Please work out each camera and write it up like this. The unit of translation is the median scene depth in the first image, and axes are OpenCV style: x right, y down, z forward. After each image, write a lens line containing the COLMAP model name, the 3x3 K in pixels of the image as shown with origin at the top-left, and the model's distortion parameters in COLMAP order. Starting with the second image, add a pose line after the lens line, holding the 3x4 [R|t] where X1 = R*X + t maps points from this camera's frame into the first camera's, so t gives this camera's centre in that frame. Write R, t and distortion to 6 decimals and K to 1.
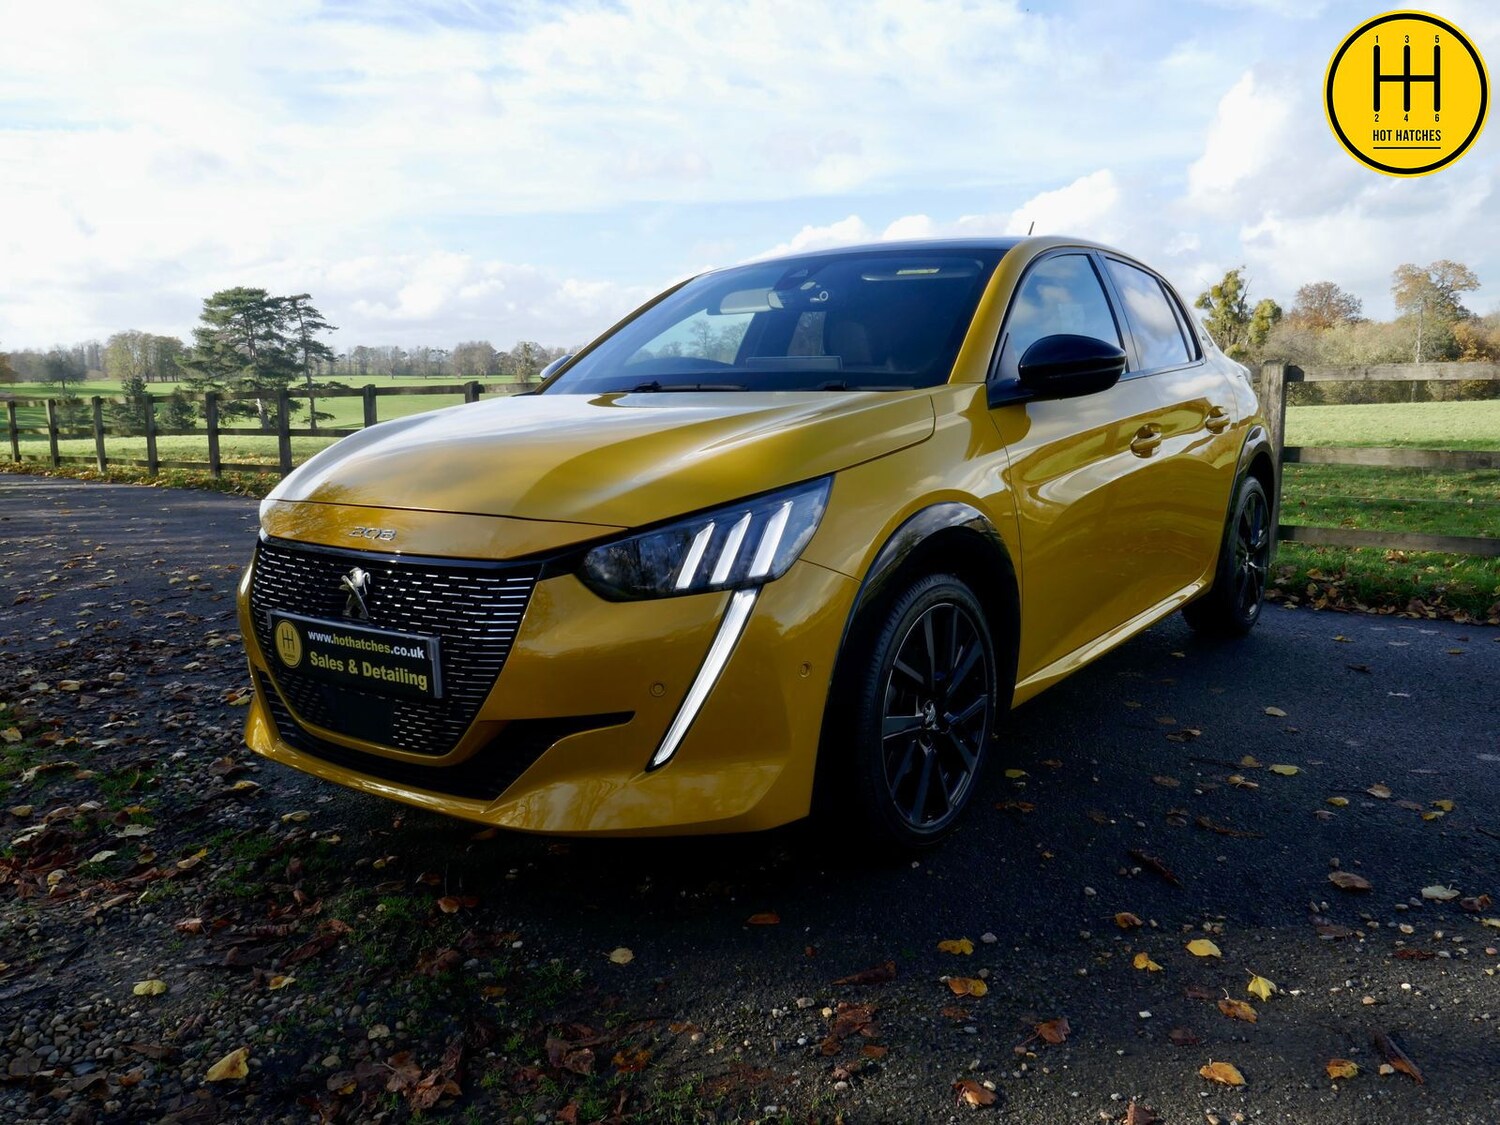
lens RADIAL K [[1203.3, 0, 742.0], [0, 1203.3, 558.5], [0, 0, 1]] dist [-0.008687, -0.004107]
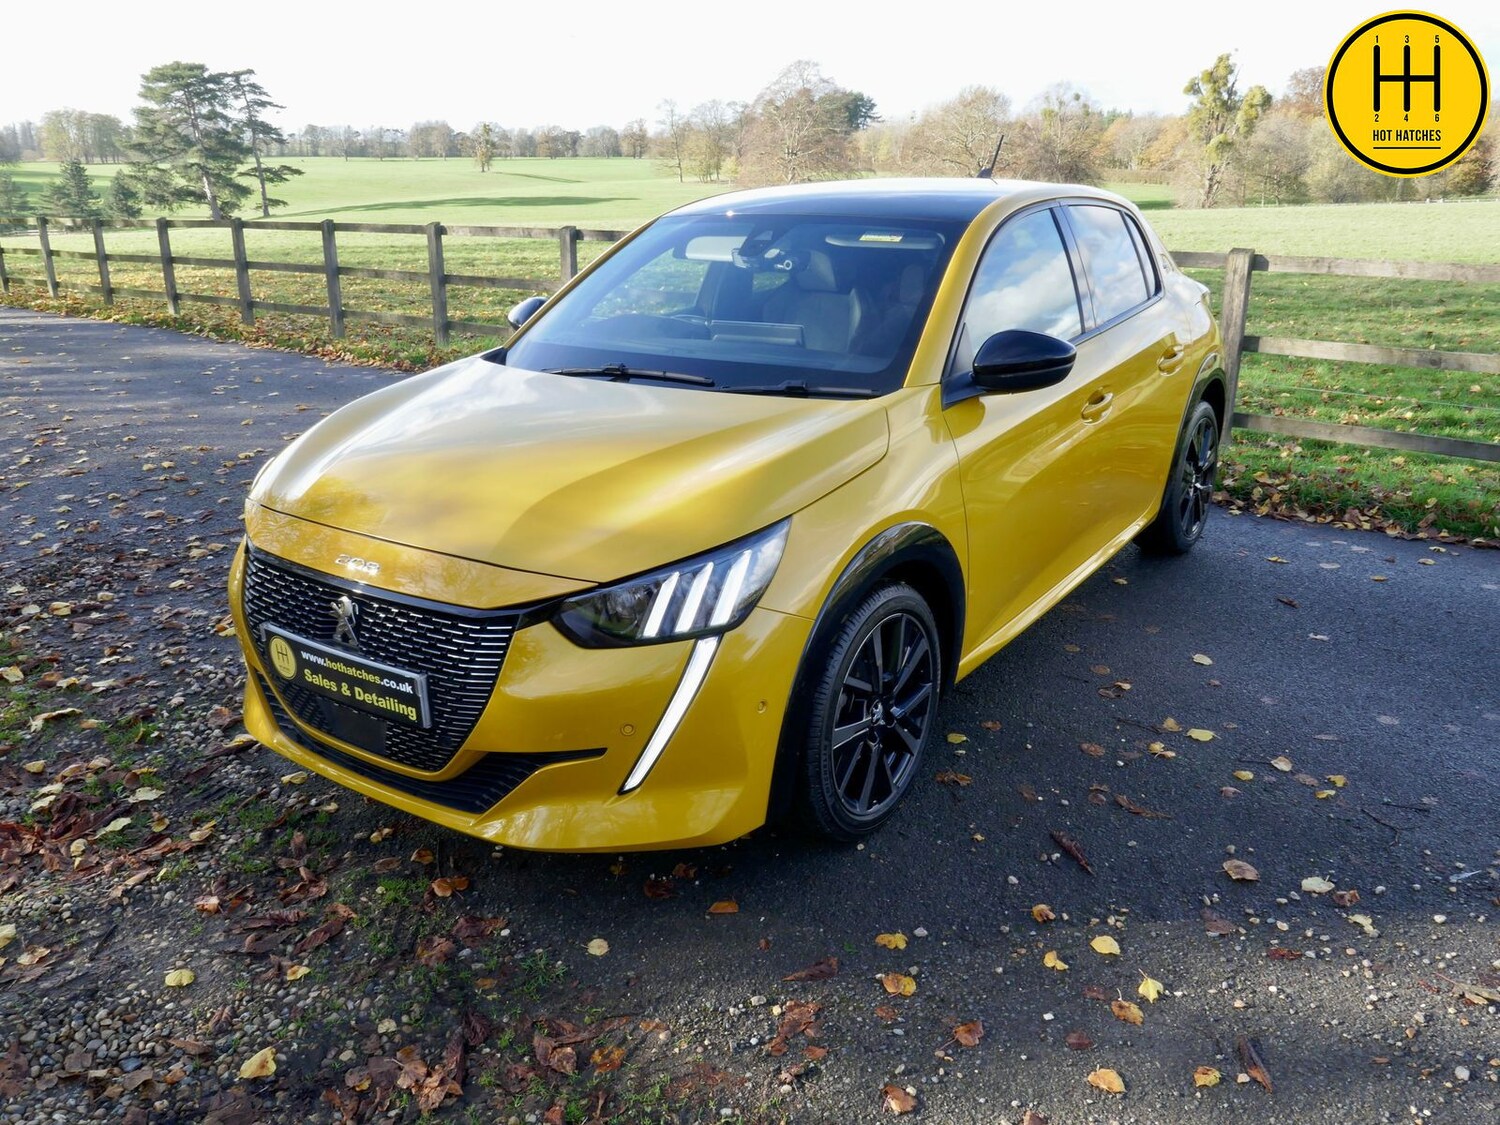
lens RADIAL K [[1203.3, 0, 743.5], [0, 1203.3, 559.6], [0, 0, 1]] dist [-0.008687, -0.004107]
pose [[0.999666, 0.001751, 0.025780, 0.006301], [-0.006040, 0.985897, 0.167241, -0.190372], [-0.025124, -0.167341, 0.985579, -0.052613]]
